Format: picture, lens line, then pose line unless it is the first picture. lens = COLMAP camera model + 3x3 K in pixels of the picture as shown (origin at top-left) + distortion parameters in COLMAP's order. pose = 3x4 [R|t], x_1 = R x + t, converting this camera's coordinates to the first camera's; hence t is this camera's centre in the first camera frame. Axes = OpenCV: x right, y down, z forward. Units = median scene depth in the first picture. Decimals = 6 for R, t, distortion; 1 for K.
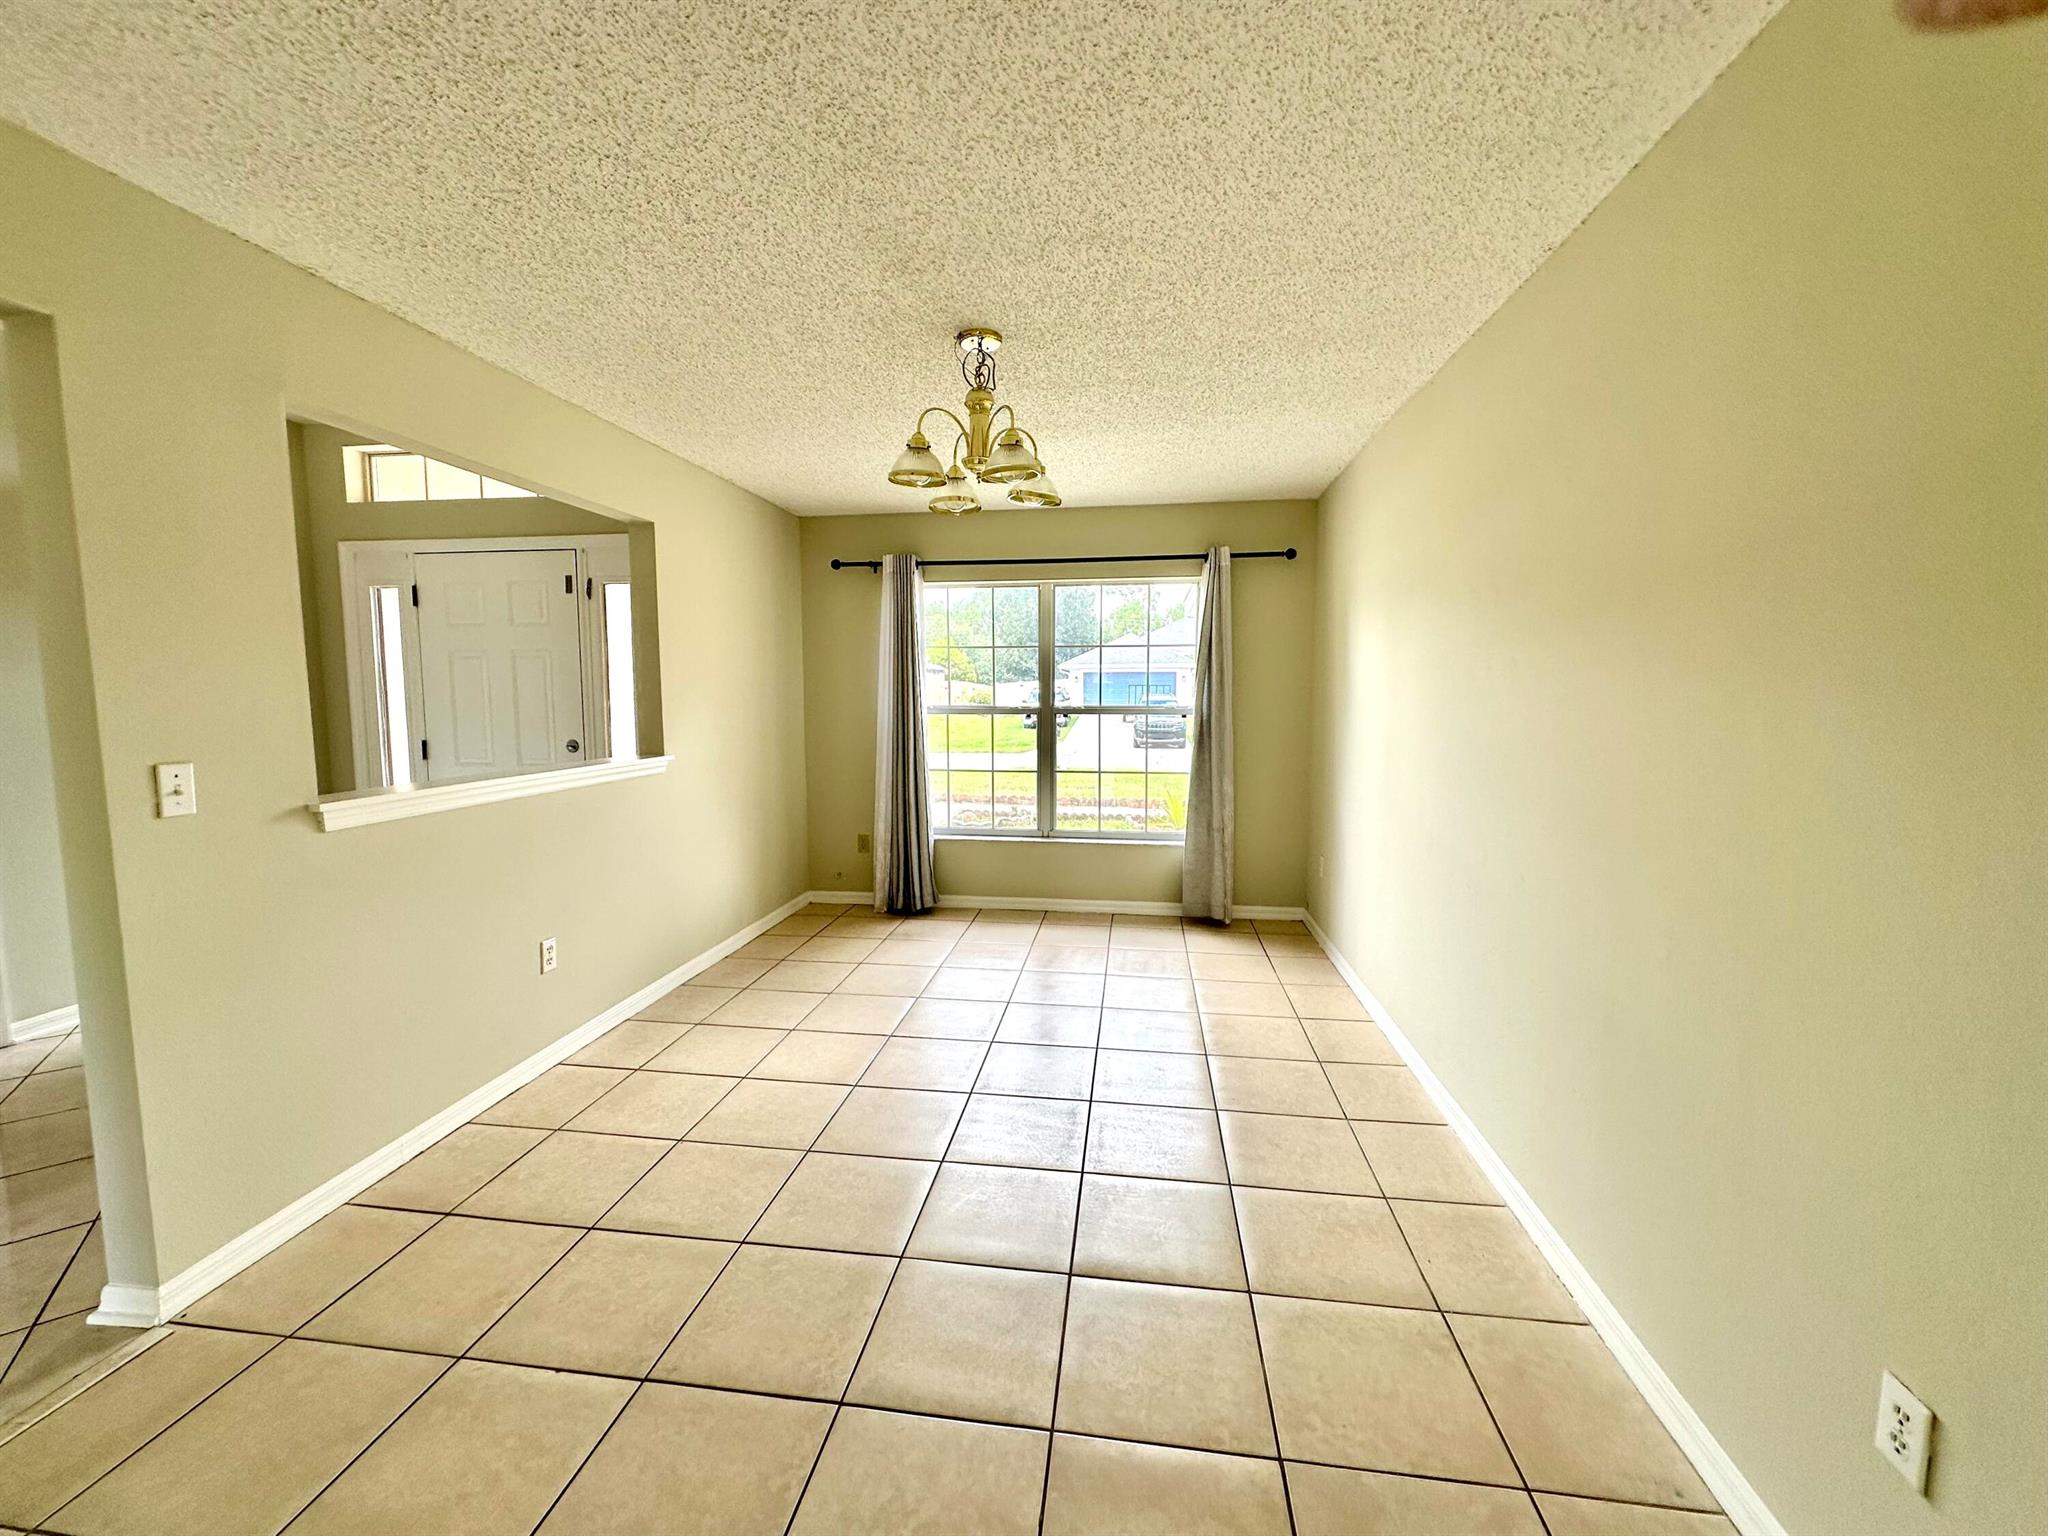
lens RADIAL K [[830.0, 0, 1024.0], [0, 830.0, 768.0], [0, 0, 1]] dist [-0.001258, -0.000238]
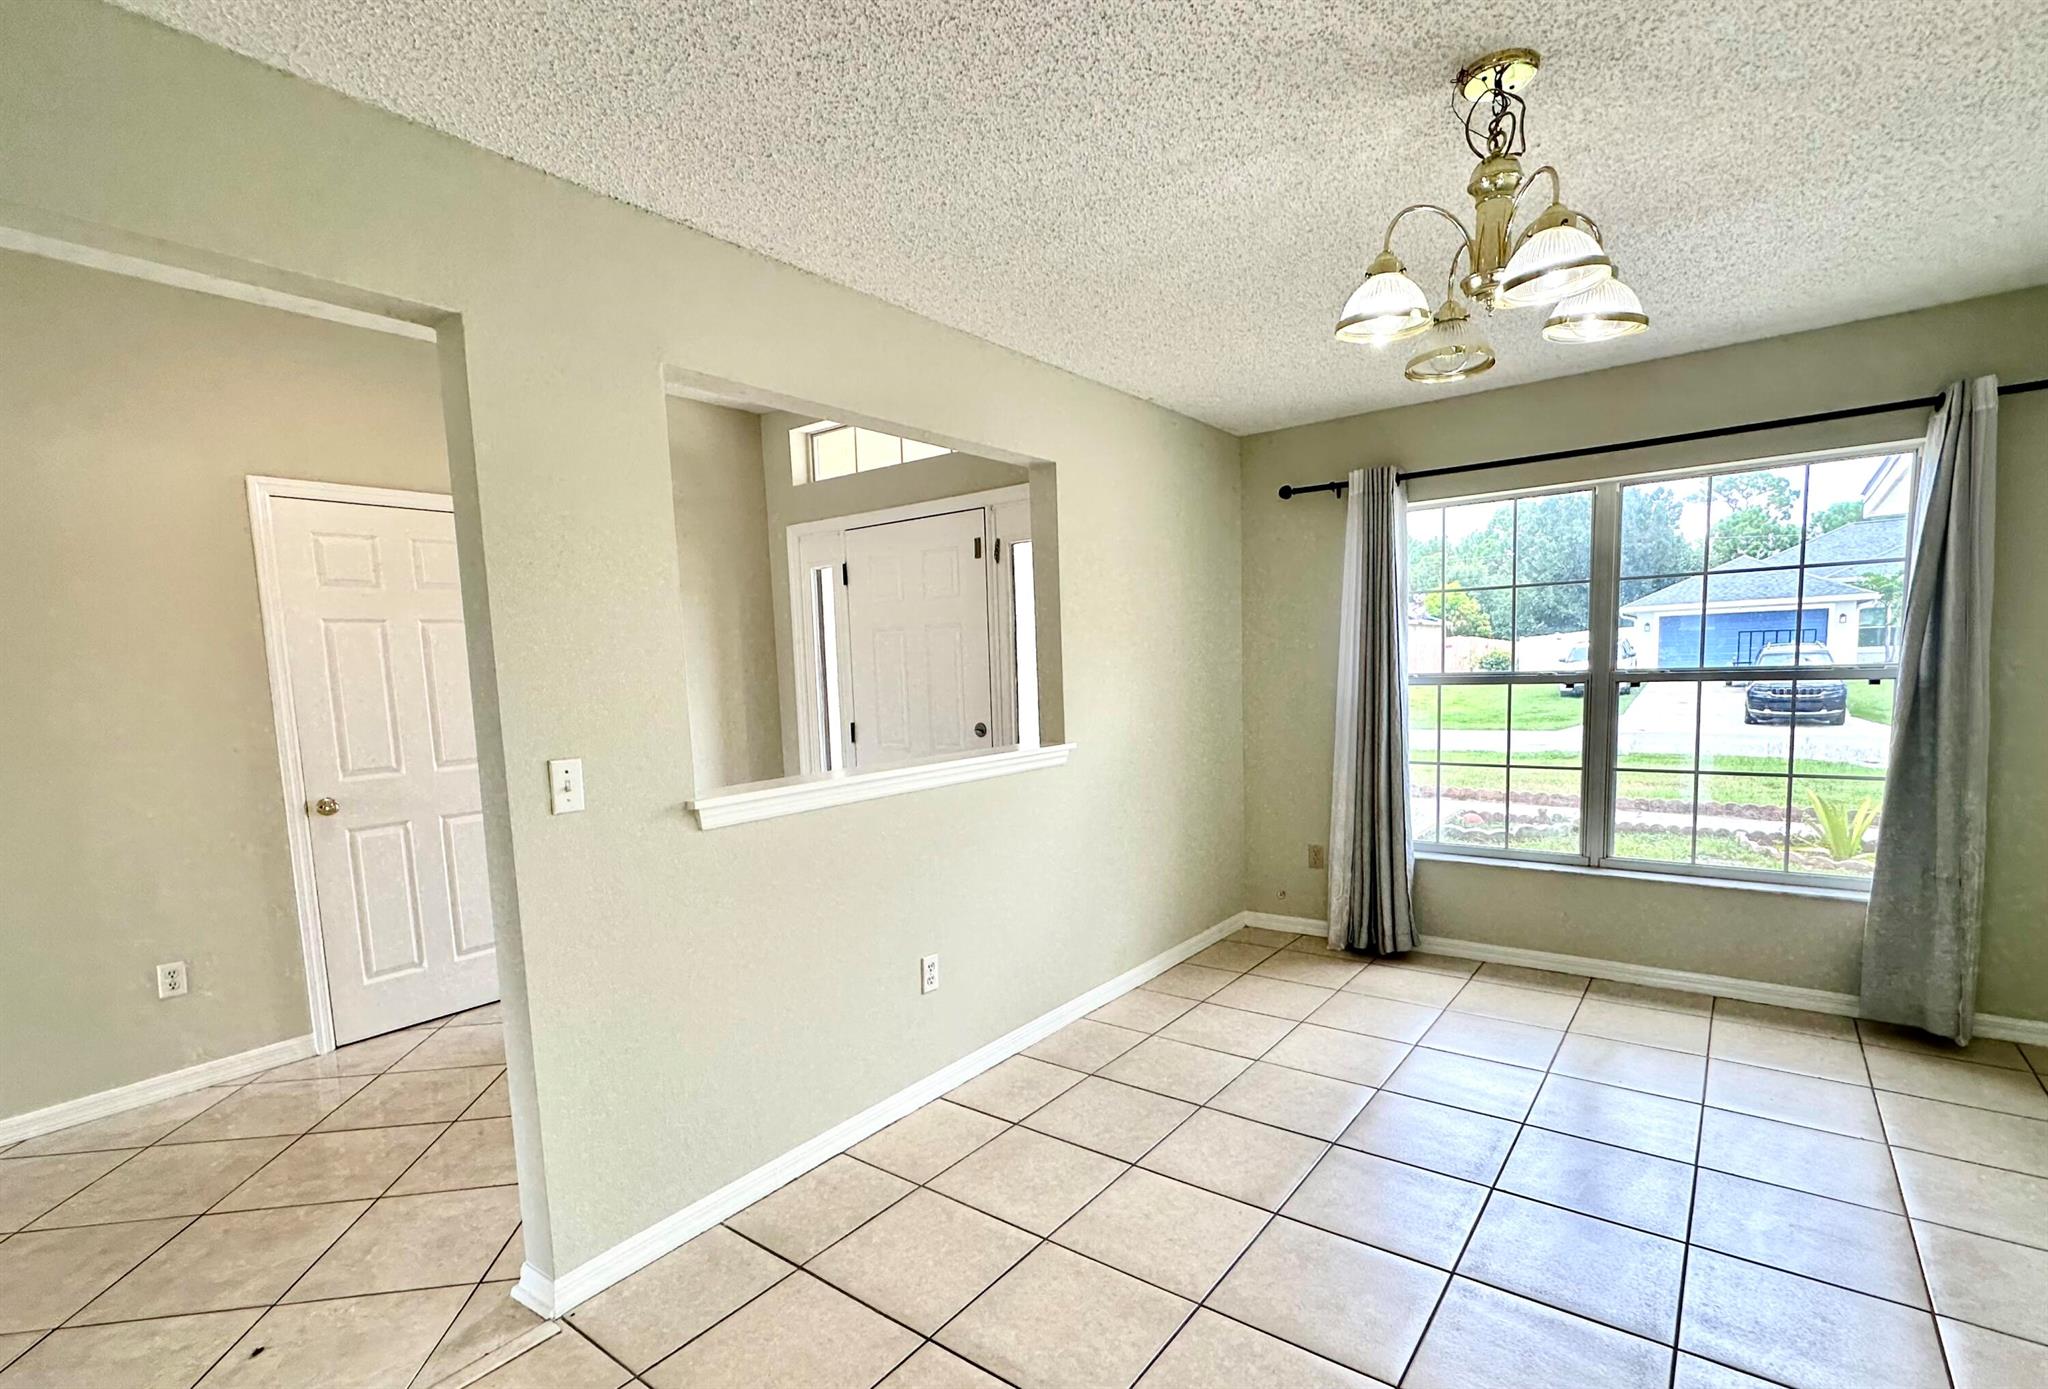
lens RADIAL K [[946.0, 0, 1022.5], [0, 946.0, 769.0], [0, 0, 1]] dist [0.001134, -0.000259]
pose [[0.869724, 0.025818, -0.492862, -0.000923], [-0.012360, 0.999457, 0.030543, -0.015515], [0.493383, -0.020472, 0.869571, 0.130875]]
